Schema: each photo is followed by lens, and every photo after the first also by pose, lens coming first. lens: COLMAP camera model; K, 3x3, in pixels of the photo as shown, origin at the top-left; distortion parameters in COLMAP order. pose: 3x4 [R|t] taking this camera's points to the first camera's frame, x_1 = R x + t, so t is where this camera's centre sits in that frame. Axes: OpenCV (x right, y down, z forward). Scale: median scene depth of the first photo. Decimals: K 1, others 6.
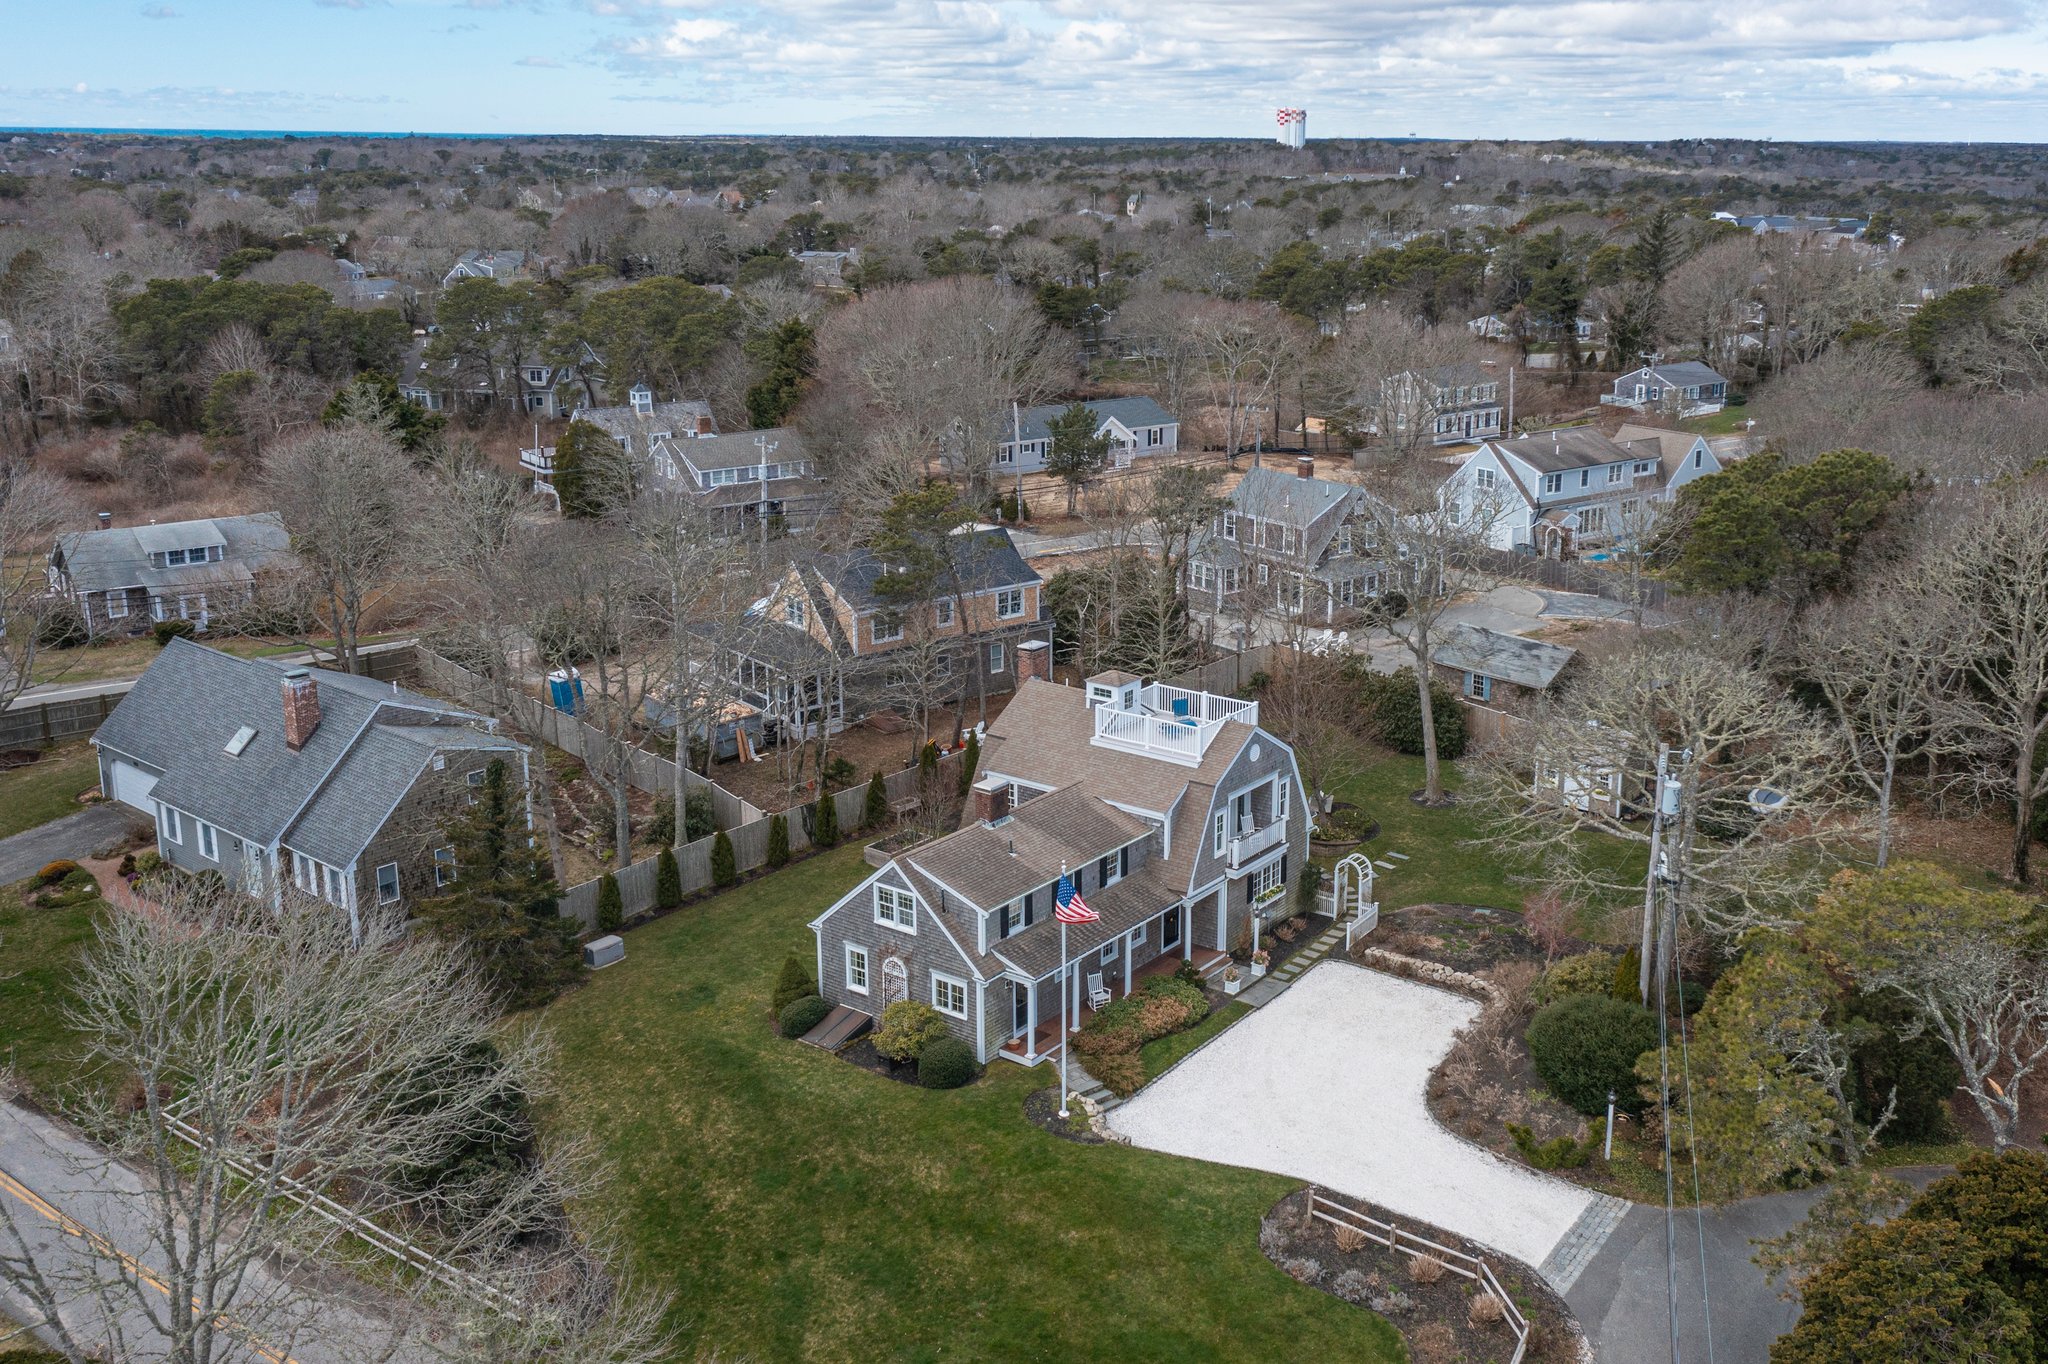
lens RADIAL K [[1937.2, 0, 1158.7], [0, 1937.2, 646.2], [0, 0, 1]] dist [0.005551, 0.022943]
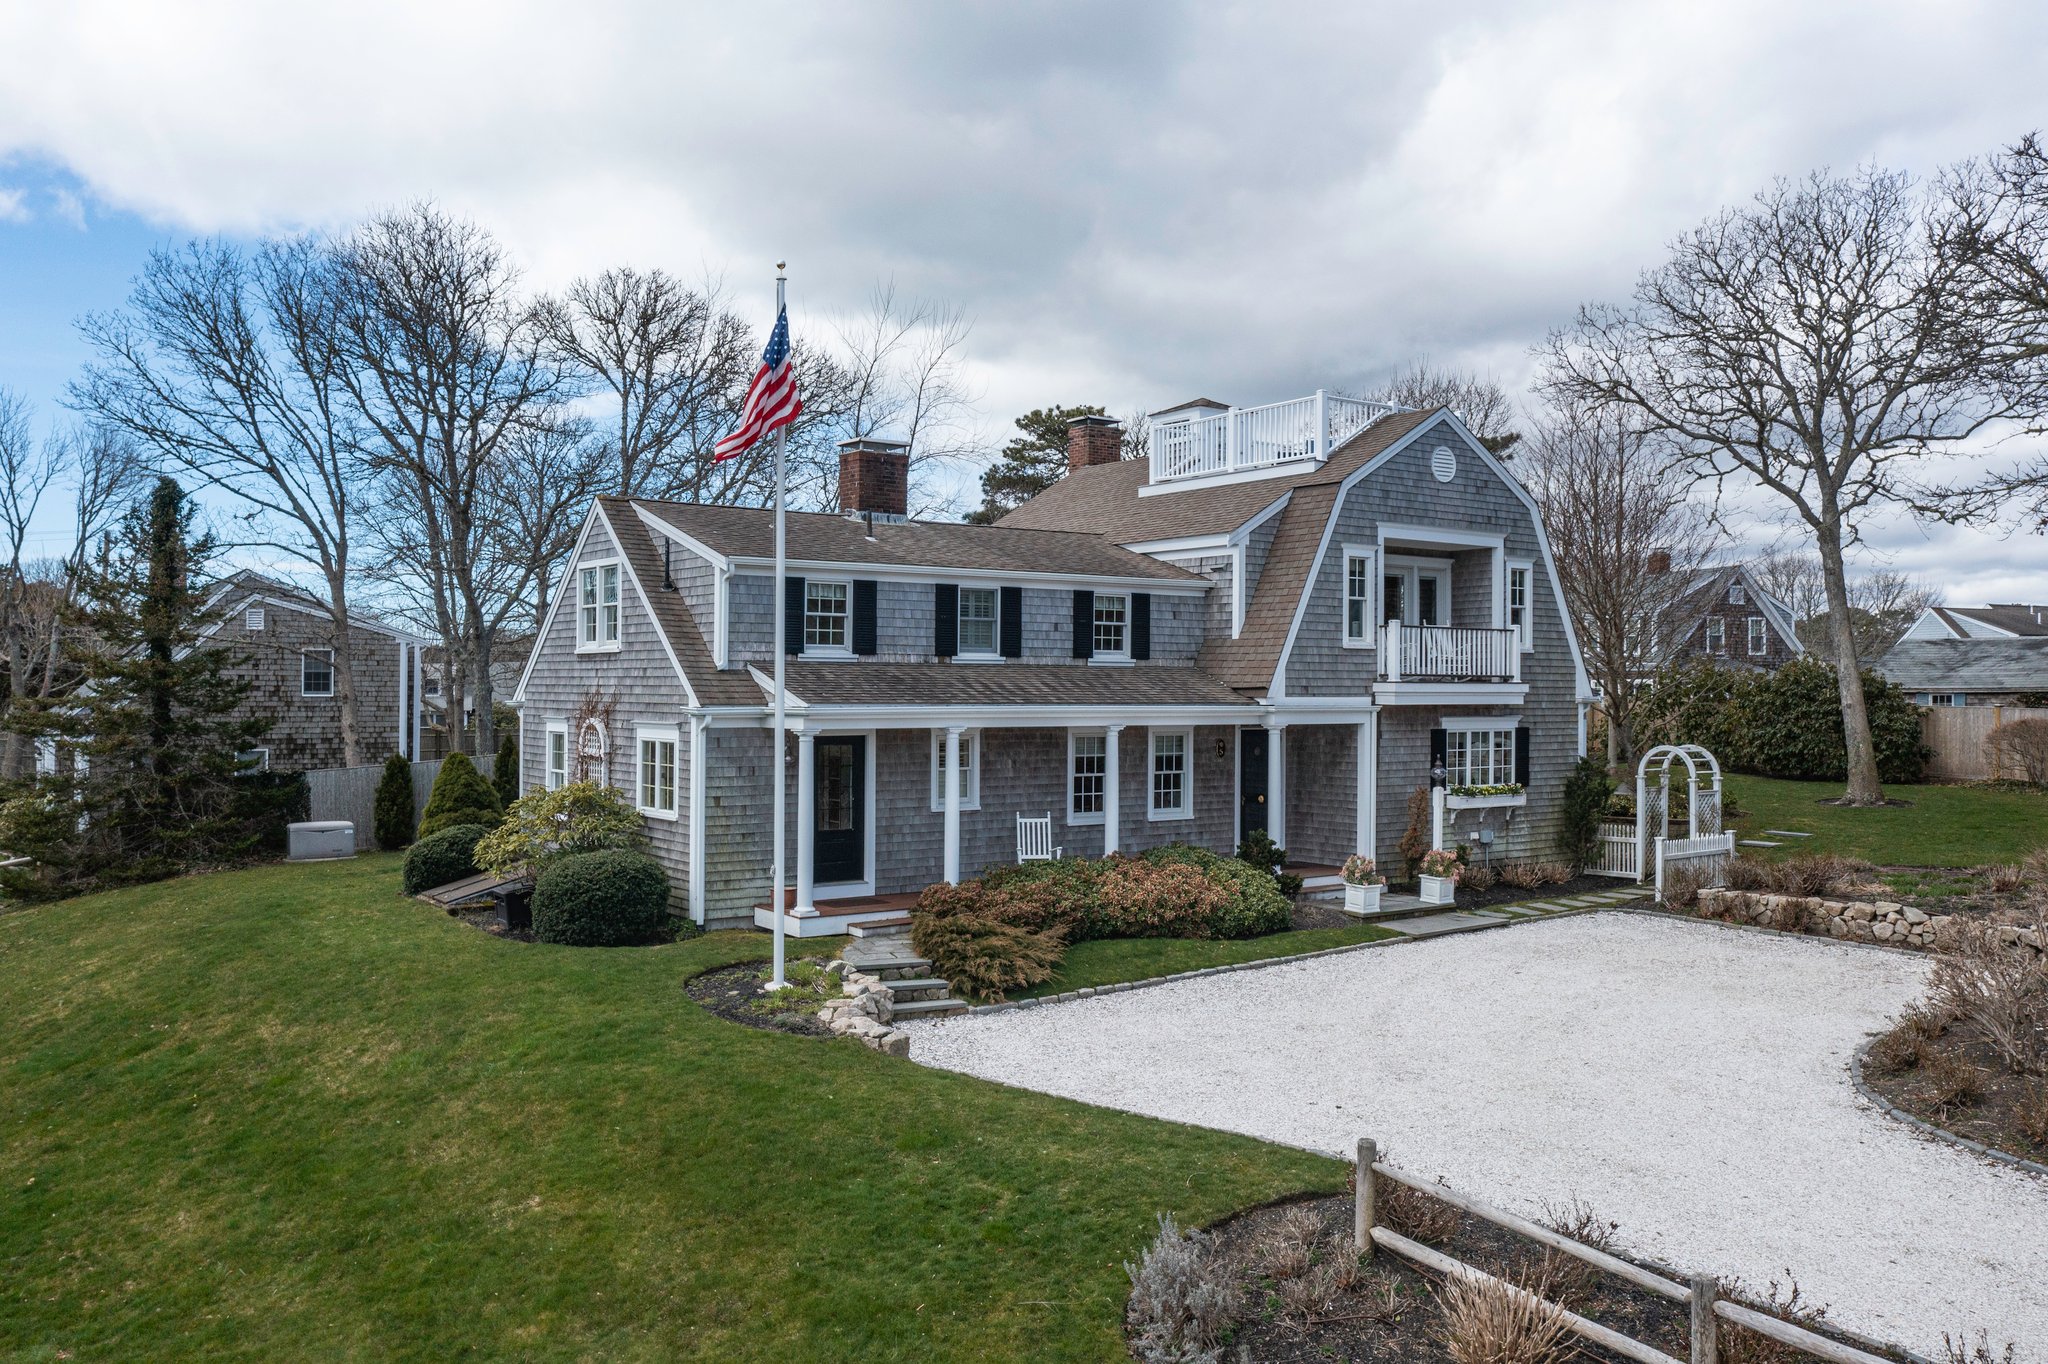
lens RADIAL K [[1647.7, 0, 1024.0], [0, 1647.7, 682.0], [0, 0, 1]] dist [-0.006188, 0.008012]
pose [[0.945349, -0.003577, -0.326039, 0.085423], [-0.081416, 0.965676, -0.246661, 0.221189], [0.315731, 0.259725, 0.912610, 0.605623]]
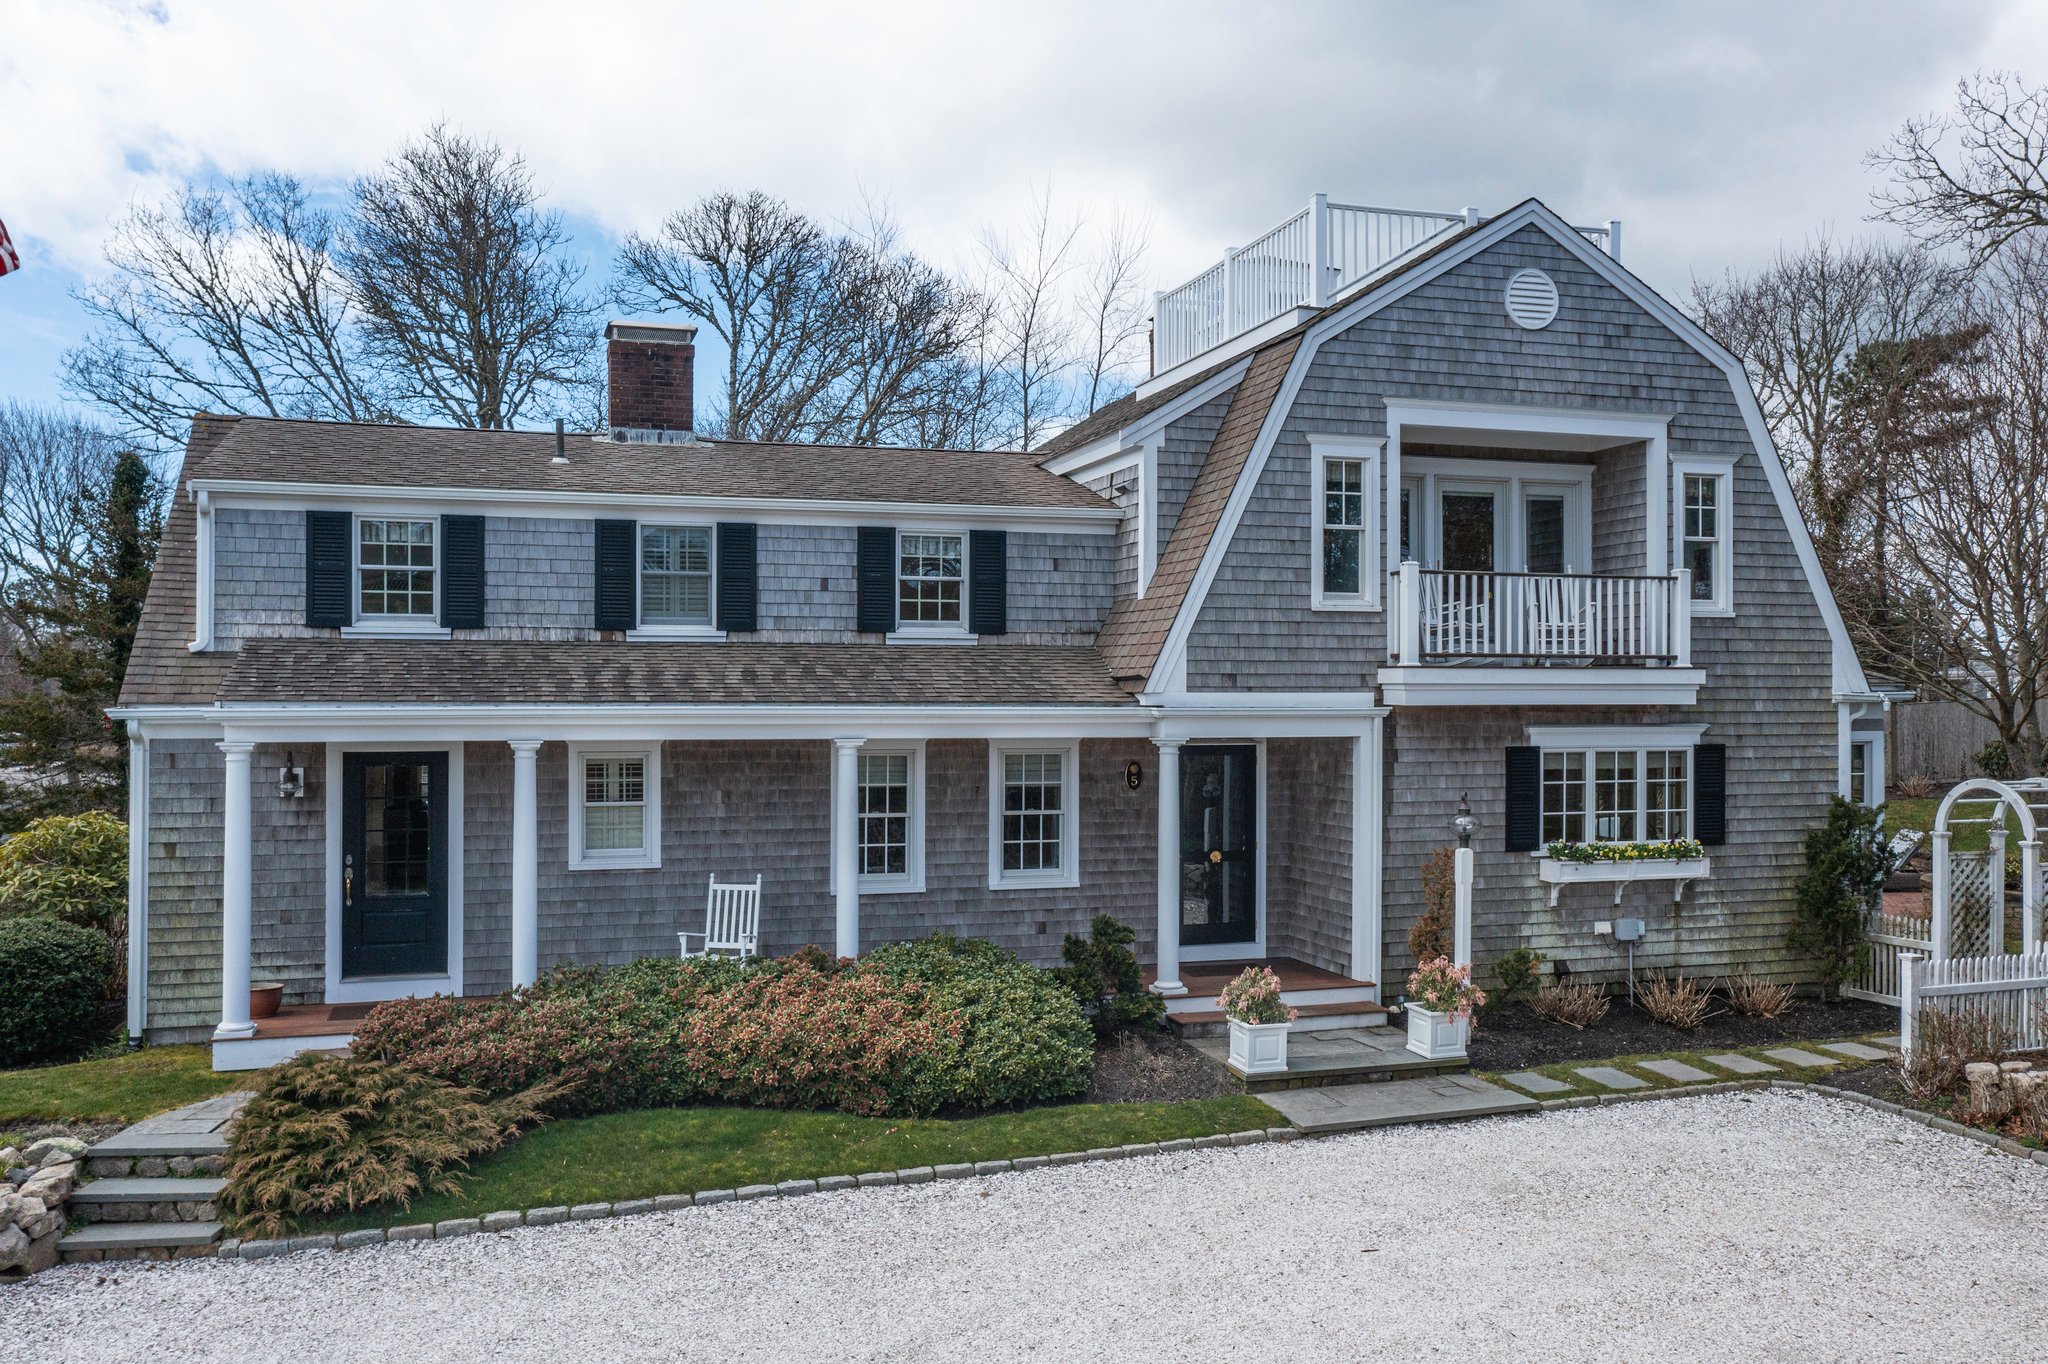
lens RADIAL K [[1646.6, 0, 1009.1], [0, 1646.6, 686.5], [0, 0, 1]] dist [-0.001980, 0.012273]
pose [[0.782969, -0.007528, -0.622015, 0.142135], [-0.154782, 0.966121, -0.206526, 0.175256], [0.602497, 0.257981, 0.755277, 0.788210]]
